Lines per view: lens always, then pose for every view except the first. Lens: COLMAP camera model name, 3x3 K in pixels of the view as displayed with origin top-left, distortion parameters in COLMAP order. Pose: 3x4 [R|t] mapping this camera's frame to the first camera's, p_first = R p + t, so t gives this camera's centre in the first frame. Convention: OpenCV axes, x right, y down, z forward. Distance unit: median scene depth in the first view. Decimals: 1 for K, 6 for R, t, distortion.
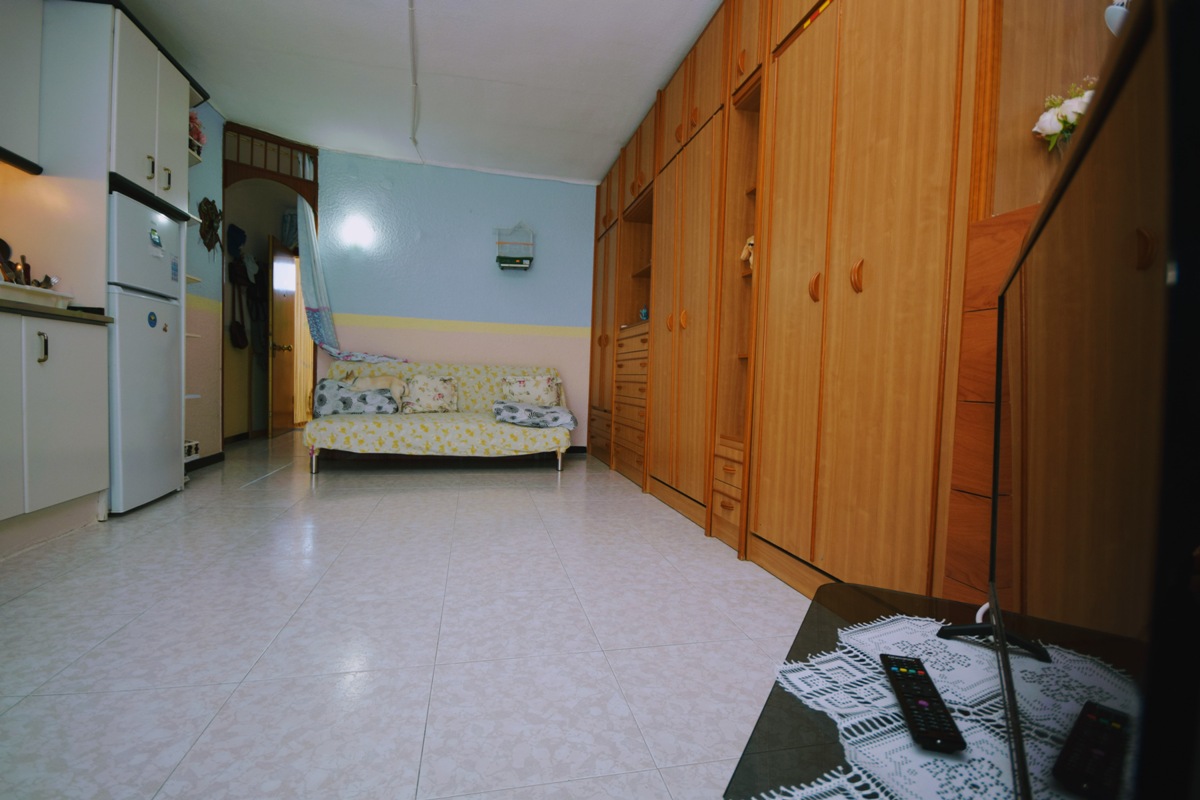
lens RADIAL K [[523.7, 0, 588.5], [0, 523.7, 401.6], [0, 0, 1]] dist [0.008026, -0.010389]
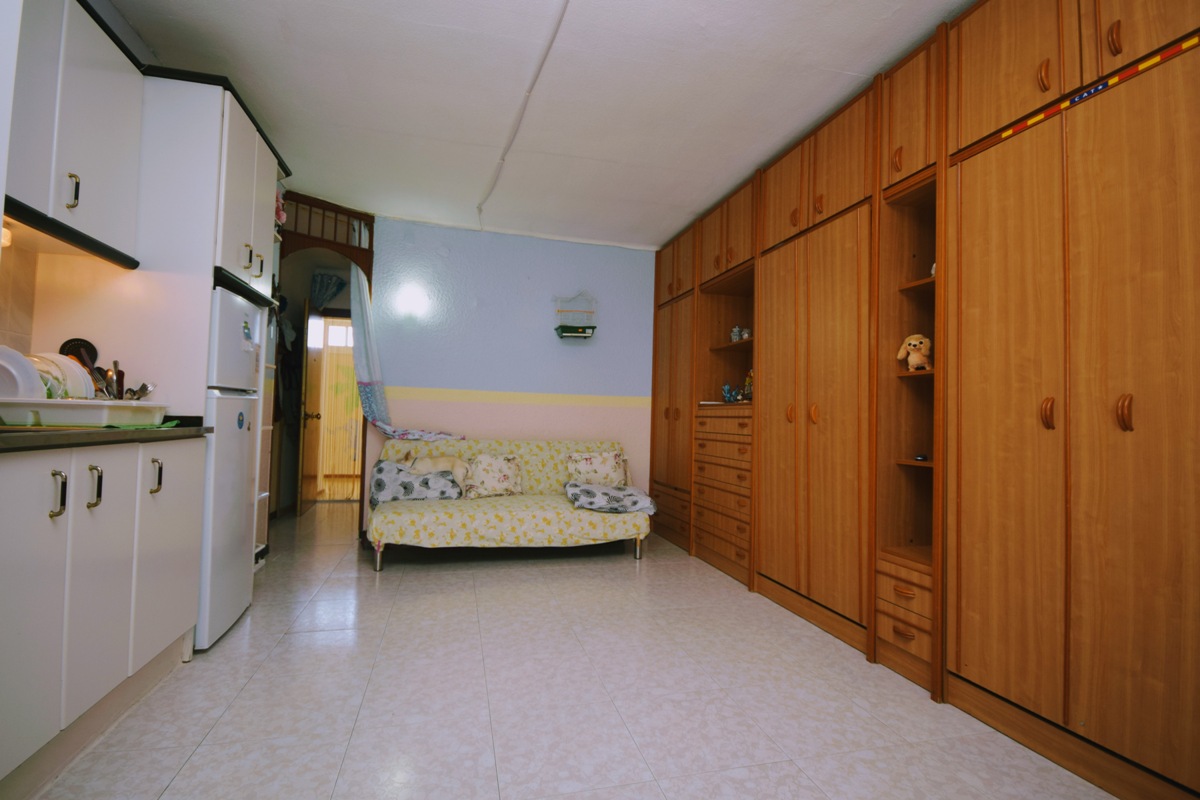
lens RADIAL K [[540.9, 0, 586.8], [0, 540.9, 402.2], [0, 0, 1]] dist [0.001487, -0.000333]
pose [[0.999493, -0.005558, 0.031346, -0.180878], [0.007786, 0.997415, -0.071431, -0.079408], [-0.030868, 0.071639, 0.996953, 0.035639]]
